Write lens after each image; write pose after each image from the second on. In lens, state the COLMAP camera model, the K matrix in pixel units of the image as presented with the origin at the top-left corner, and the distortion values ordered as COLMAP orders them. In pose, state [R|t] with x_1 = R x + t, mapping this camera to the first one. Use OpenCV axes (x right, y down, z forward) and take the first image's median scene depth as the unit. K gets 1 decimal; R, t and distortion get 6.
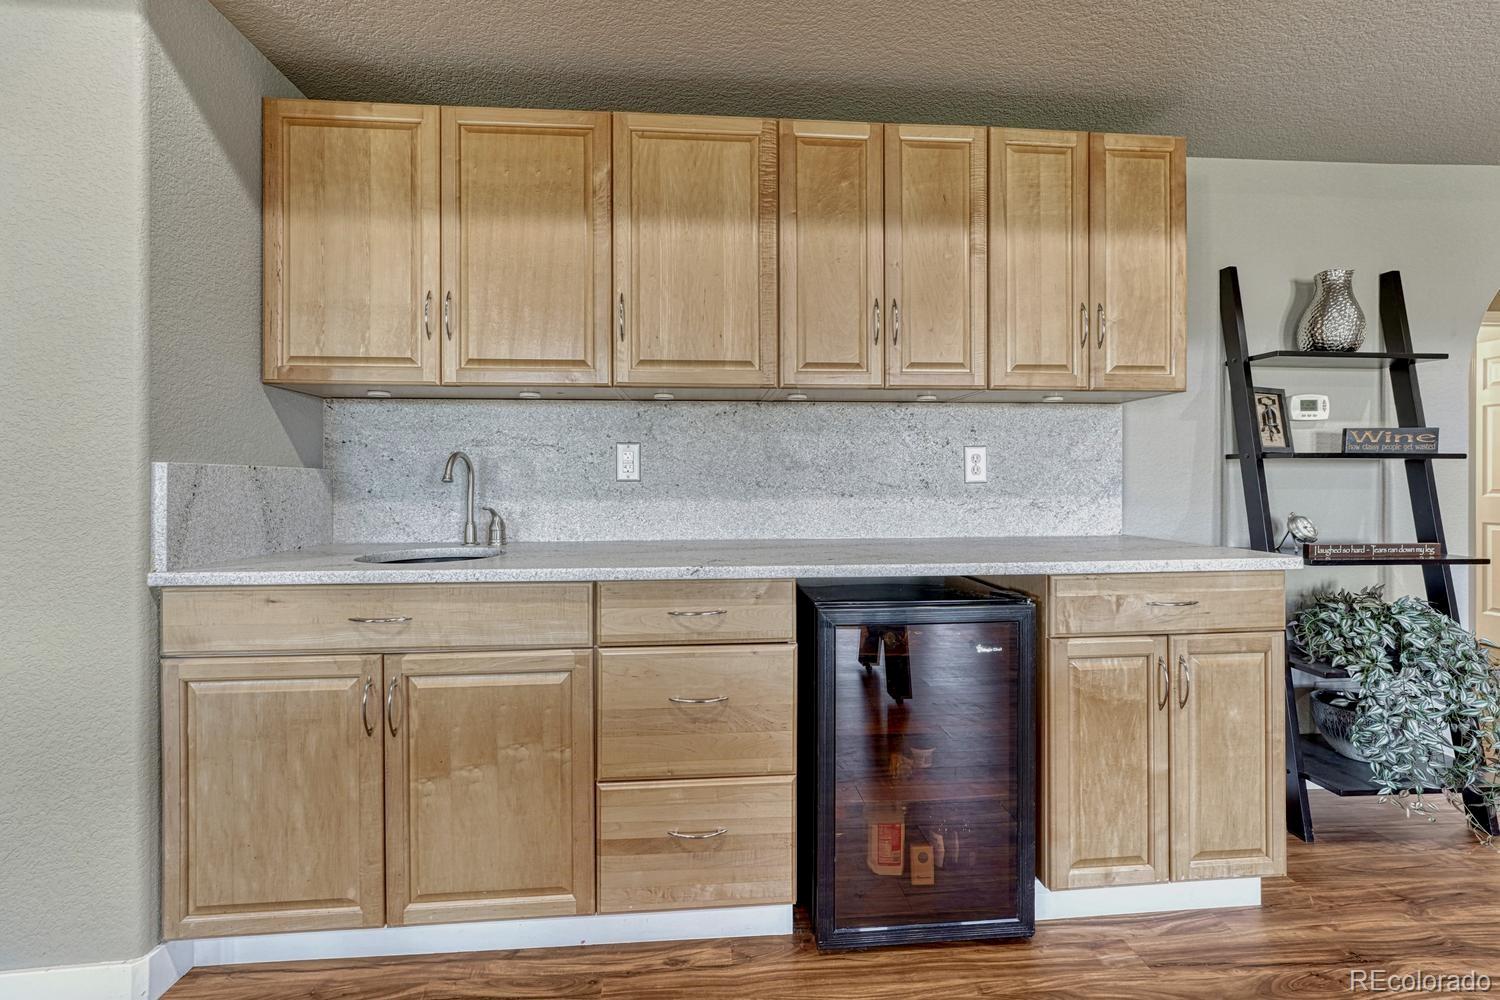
lens RADIAL K [[642.1, 0, 742.0], [0, 642.1, 478.3], [0, 0, 1]] dist [-0.001427, -0.000029]
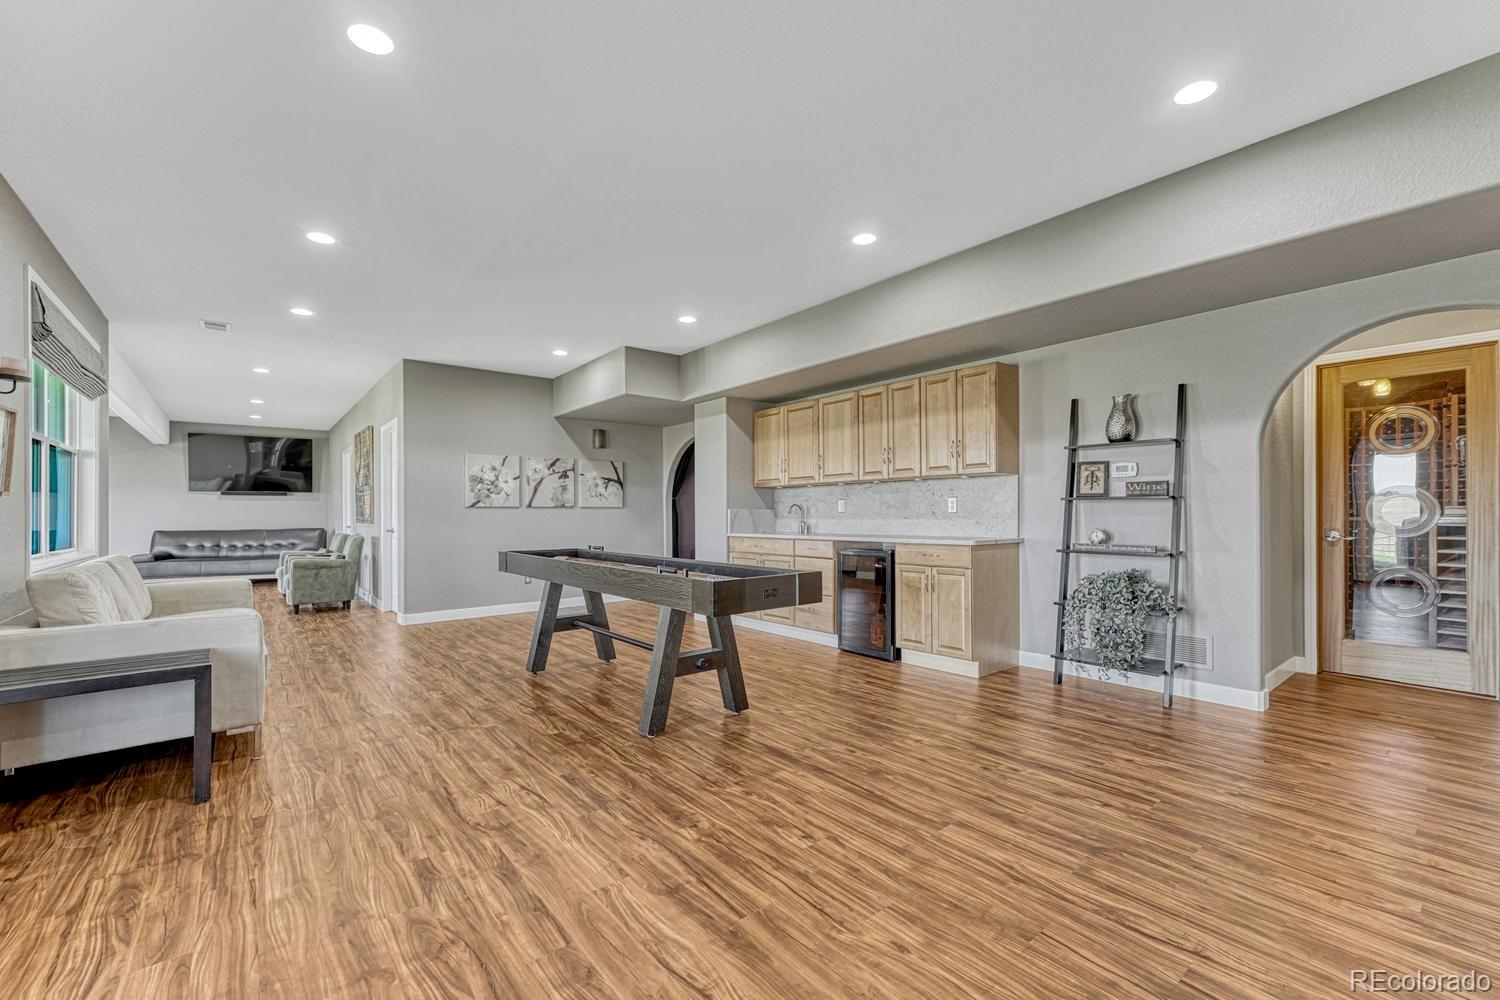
lens RADIAL K [[628.8, 0, 749.0], [0, 628.8, 513.1], [0, 0, 1]] dist [-0.000951, -0.000118]
pose [[0.560867, -0.003574, -0.827898, 2.000959], [0.006804, 0.999977, 0.000292, 0.002209], [0.827878, -0.005797, 0.560879, -0.963903]]
